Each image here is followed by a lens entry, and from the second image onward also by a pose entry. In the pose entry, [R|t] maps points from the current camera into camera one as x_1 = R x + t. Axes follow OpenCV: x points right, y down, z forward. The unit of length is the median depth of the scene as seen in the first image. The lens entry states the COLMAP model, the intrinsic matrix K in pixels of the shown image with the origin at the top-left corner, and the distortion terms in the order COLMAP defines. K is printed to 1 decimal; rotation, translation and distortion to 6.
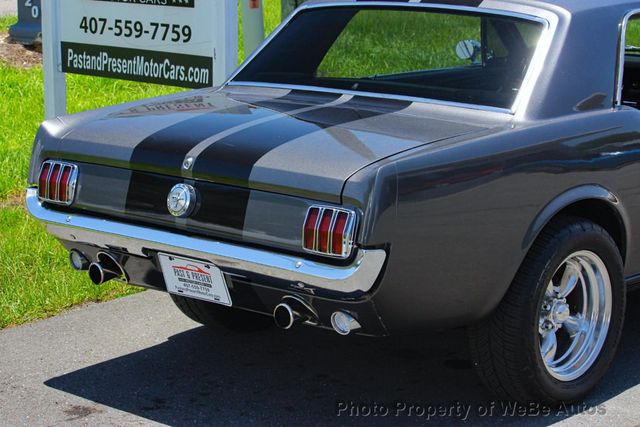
lens RADIAL K [[1645.7, 0, 319.7], [0, 1645.7, 212.5], [0, 0, 1]] dist [-0.393963, 0.563161]
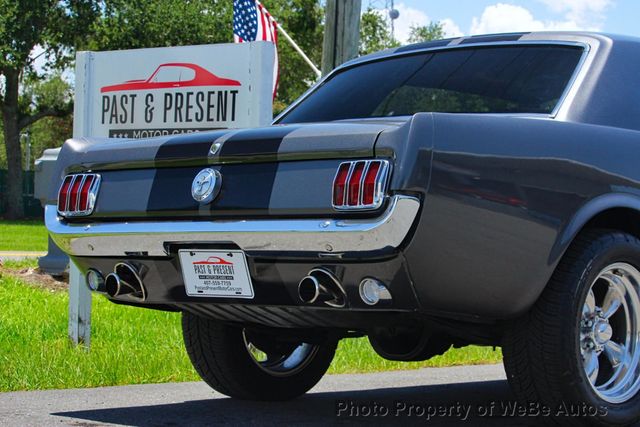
lens RADIAL K [[1645.7, 0, 319.7], [0, 1645.7, 212.5], [0, 0, 1]] dist [-0.393963, 0.563161]
pose [[0.999204, 0.032789, -0.022707, 0.003212], [-0.037084, 0.973347, -0.226319, 0.183536], [0.014681, 0.226981, 0.973788, 0.060390]]
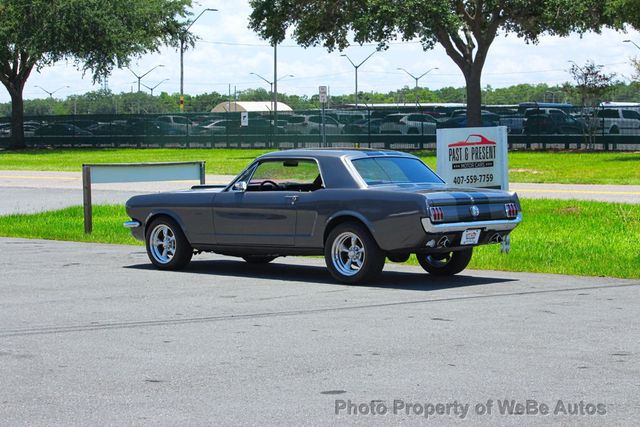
lens RADIAL K [[1645.7, 0, 319.7], [0, 1645.7, 212.5], [0, 0, 1]] dist [-0.393963, 0.563161]
pose [[0.032330, -0.066505, 0.997262, -3.365960], [0.240542, 0.968974, 0.056820, -0.345473], [-0.970100, 0.238047, 0.047324, 1.525851]]
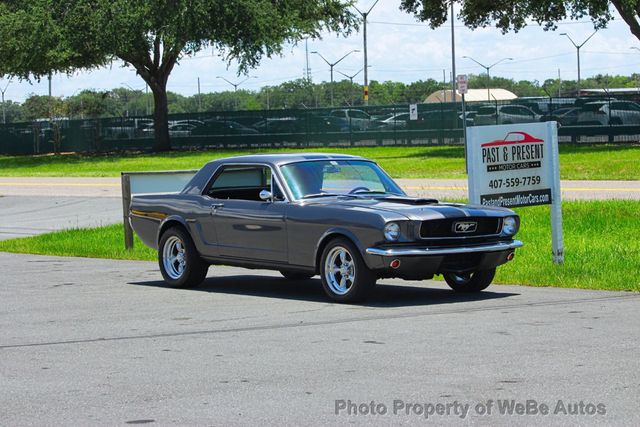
lens RADIAL K [[1892.5, 0, 319.6], [0, 1892.5, 212.7], [0, 0, 1]] dist [-0.293366, 0.530366]
pose [[0.157264, -0.065864, 0.985358, -3.436065], [0.263456, 0.964411, 0.022416, -0.265756], [-0.951766, 0.256073, 0.169019, 1.153580]]
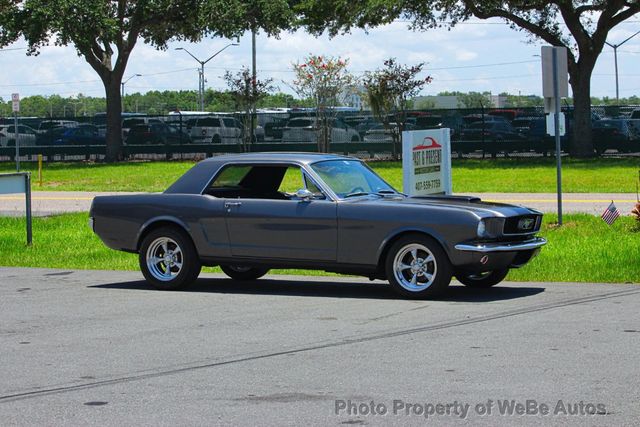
lens RADIAL K [[1687.3, 0, 320.9], [0, 1687.3, 215.3], [0, 0, 1]] dist [-0.372672, 0.081973]
pose [[-0.263145, -0.057108, 0.963064, -3.069636], [0.234549, 0.964509, 0.121281, -0.519538], [-0.935811, 0.257800, -0.240412, 2.306726]]
